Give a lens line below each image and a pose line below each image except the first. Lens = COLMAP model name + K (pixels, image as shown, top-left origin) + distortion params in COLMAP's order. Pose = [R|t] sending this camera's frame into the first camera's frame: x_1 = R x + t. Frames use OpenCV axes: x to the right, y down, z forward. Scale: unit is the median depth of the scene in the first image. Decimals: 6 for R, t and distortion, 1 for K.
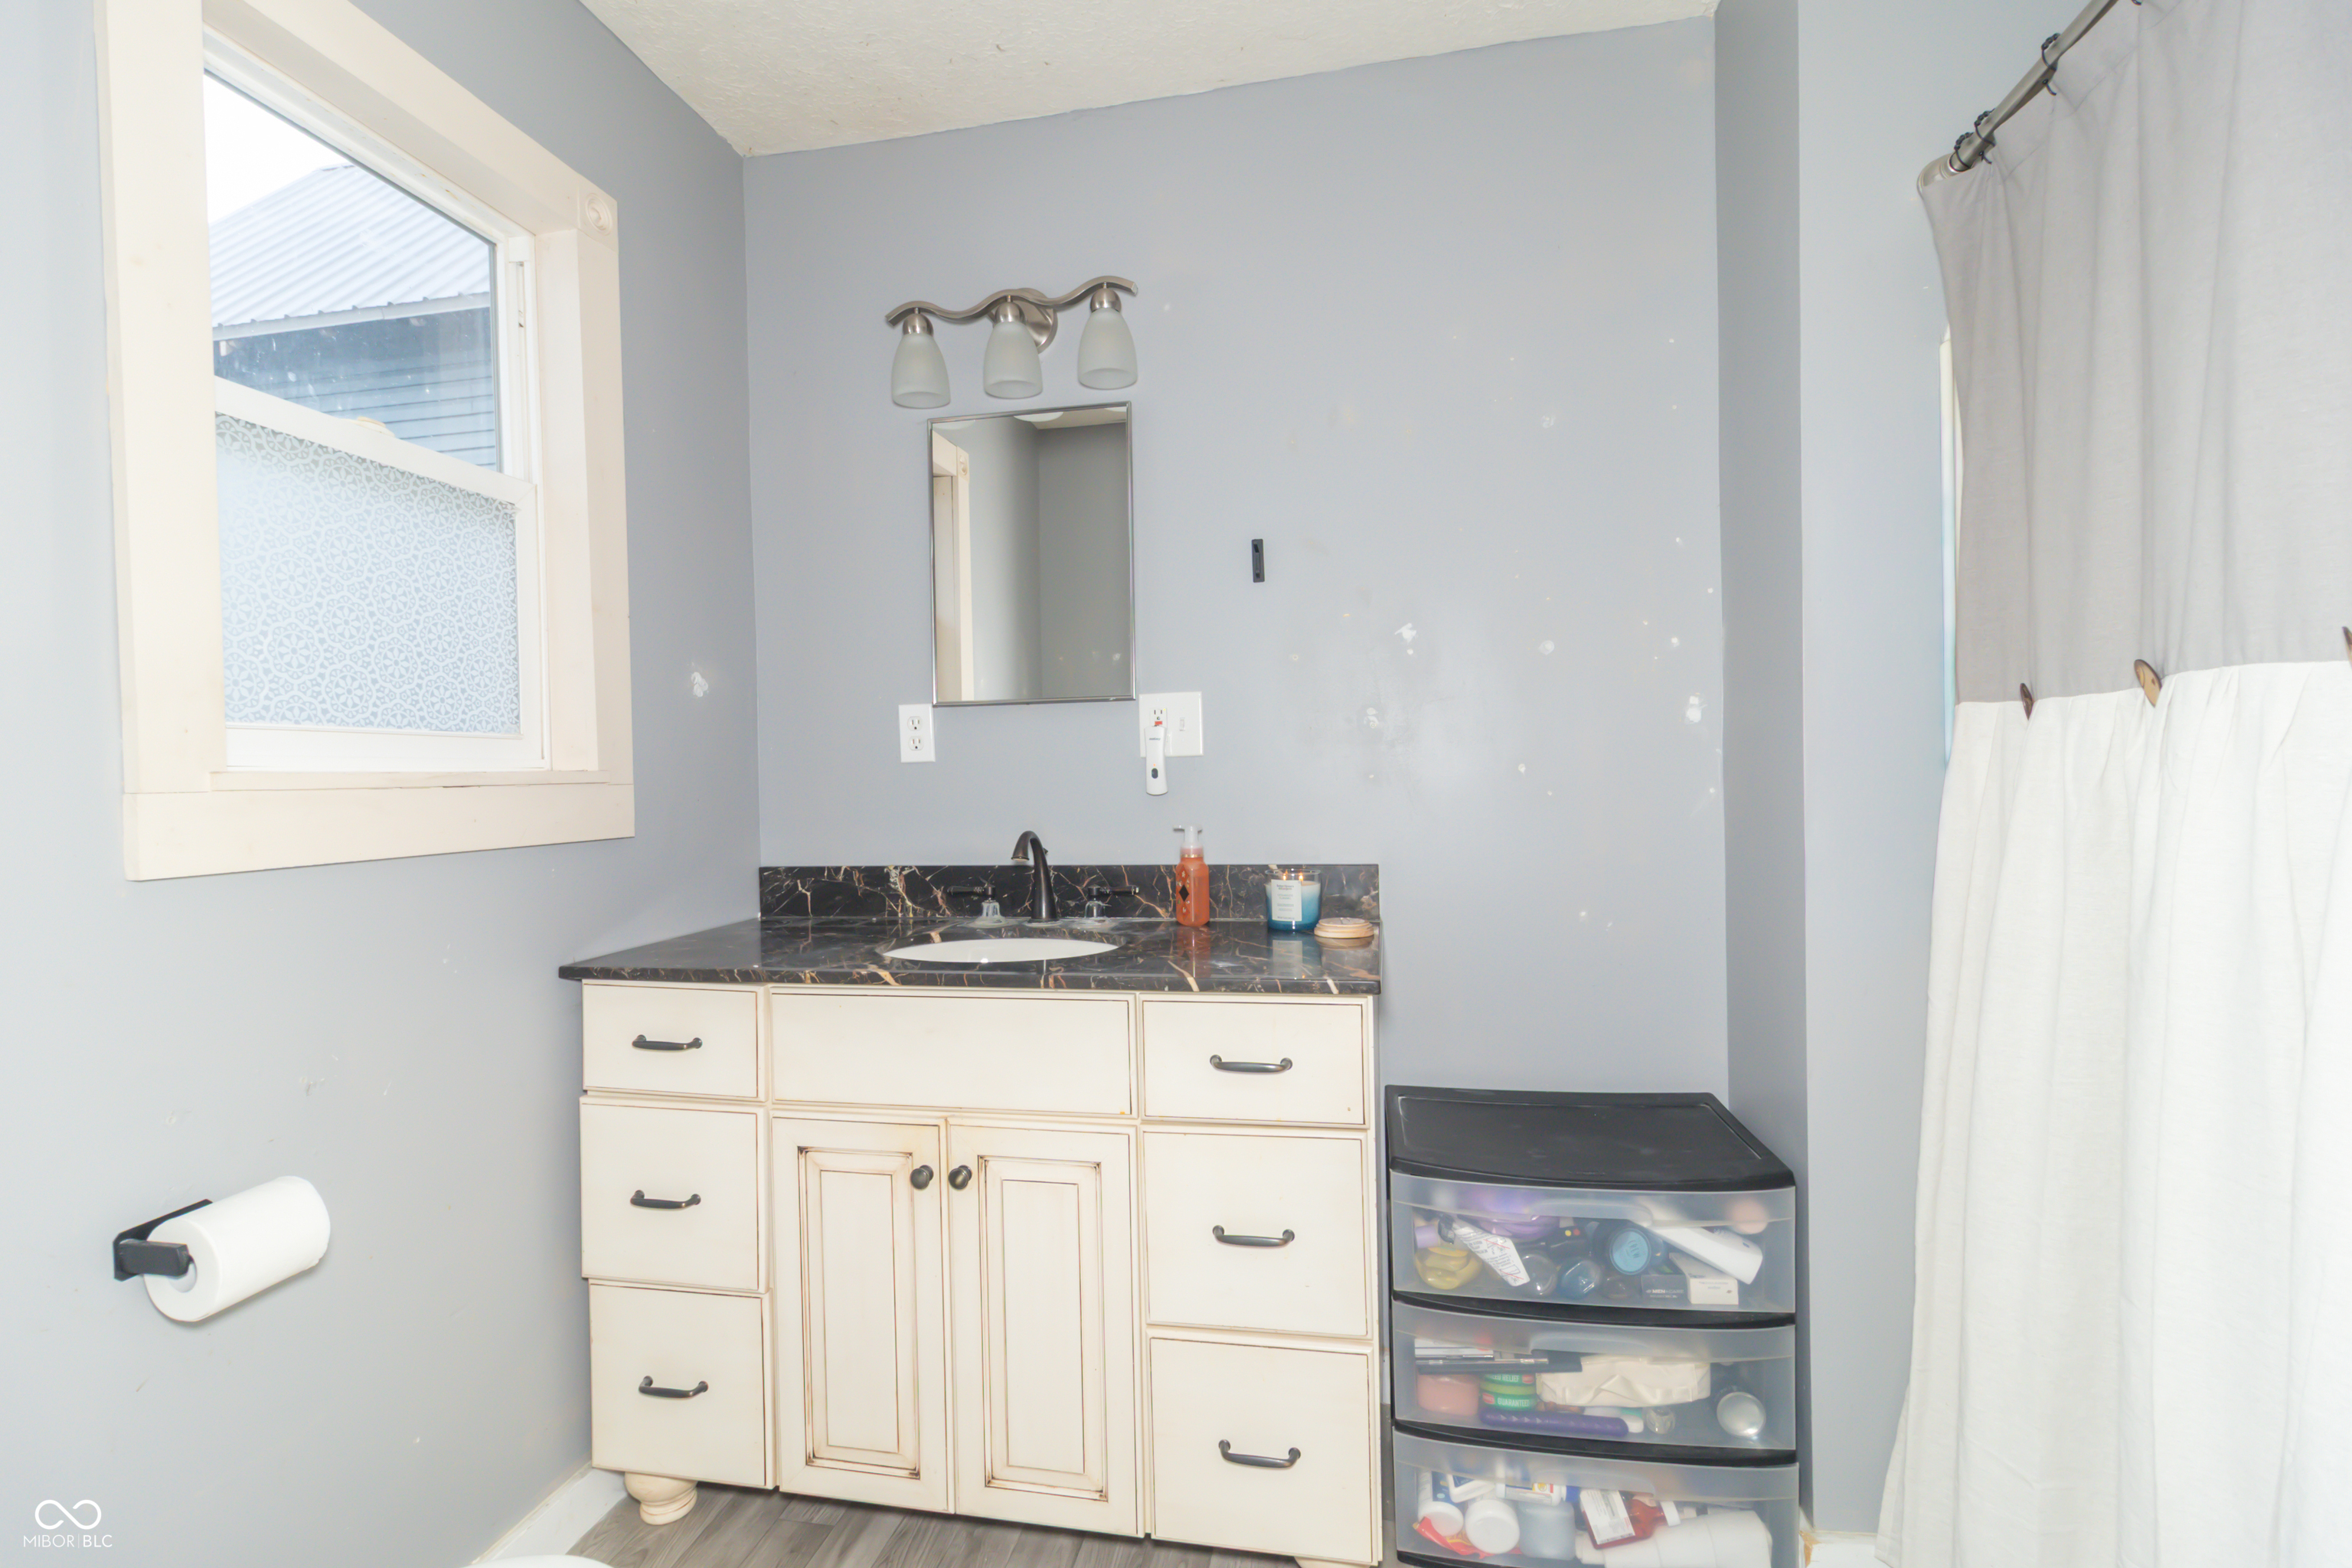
lens RADIAL K [[1115.7, 0, 1137.4], [0, 1115.7, 776.4], [0, 0, 1]] dist [0.001992, 0.000724]
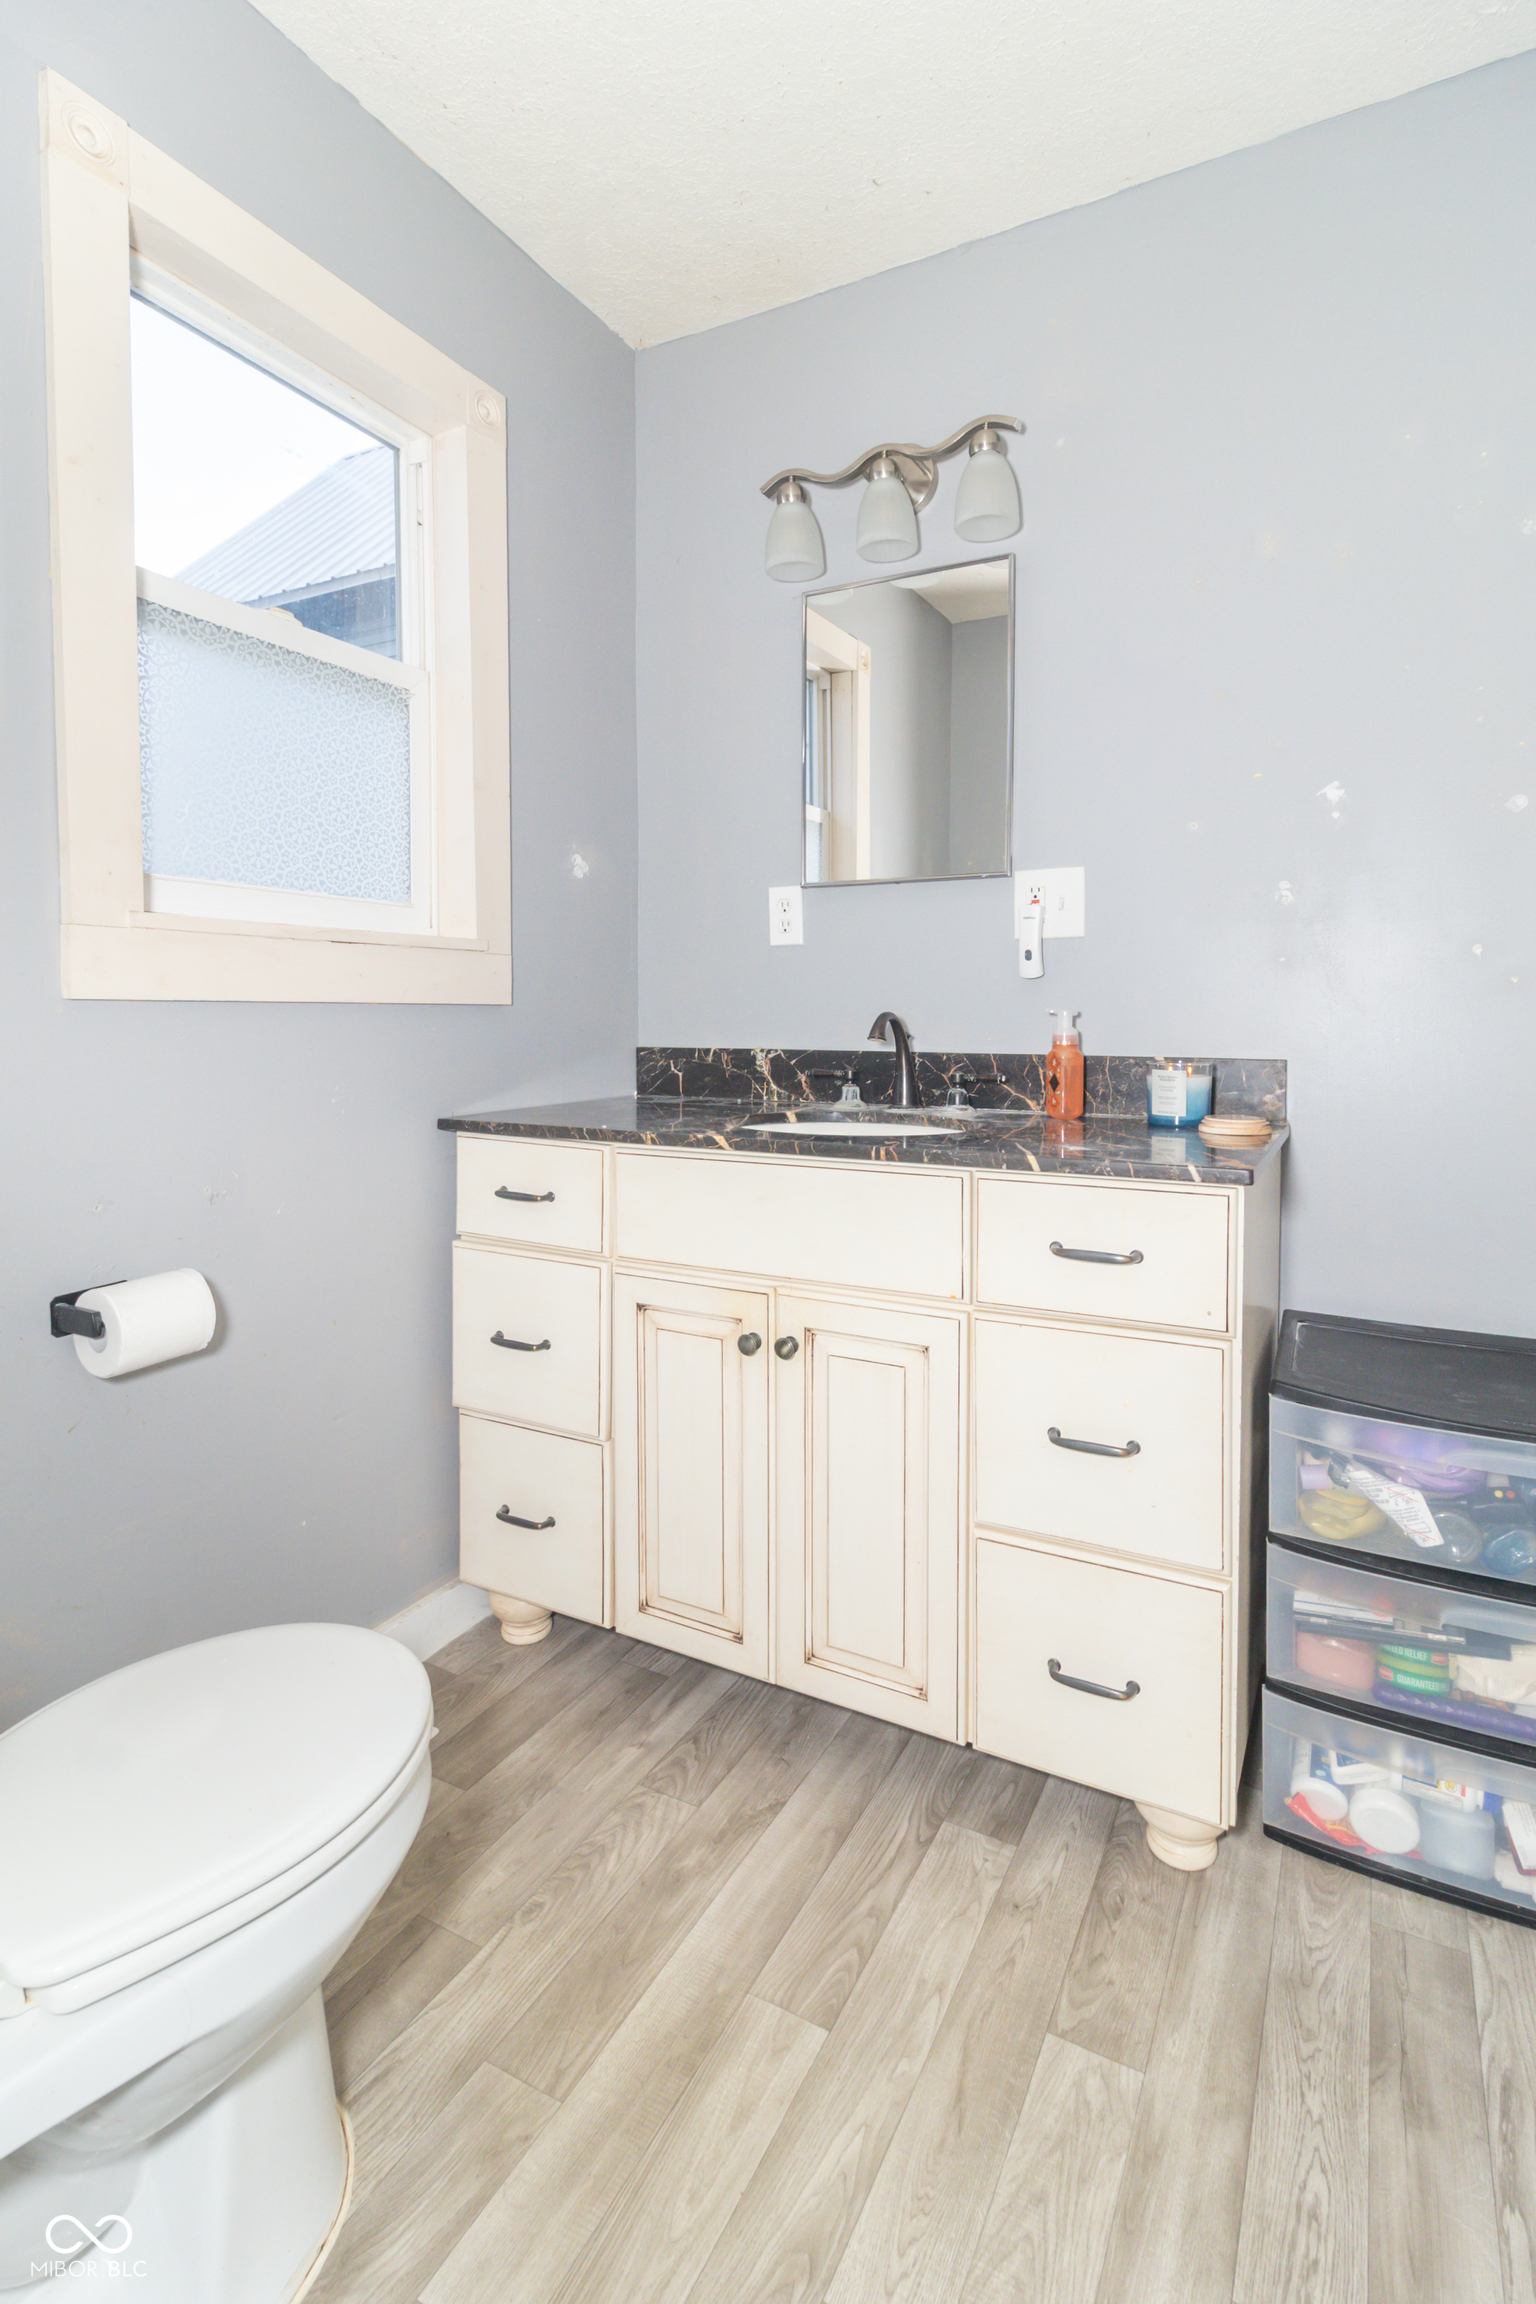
lens RADIAL K [[1092.9, 0, 819.0], [0, 1092.9, 1079.4], [0, 0, 1]] dist [0.001992, 0.000724]
pose [[0.959347, 0.027454, -0.280891, 0.124897], [-0.020001, 0.999369, 0.029365, 0.090491], [0.281520, -0.022553, 0.959290, 0.088751]]
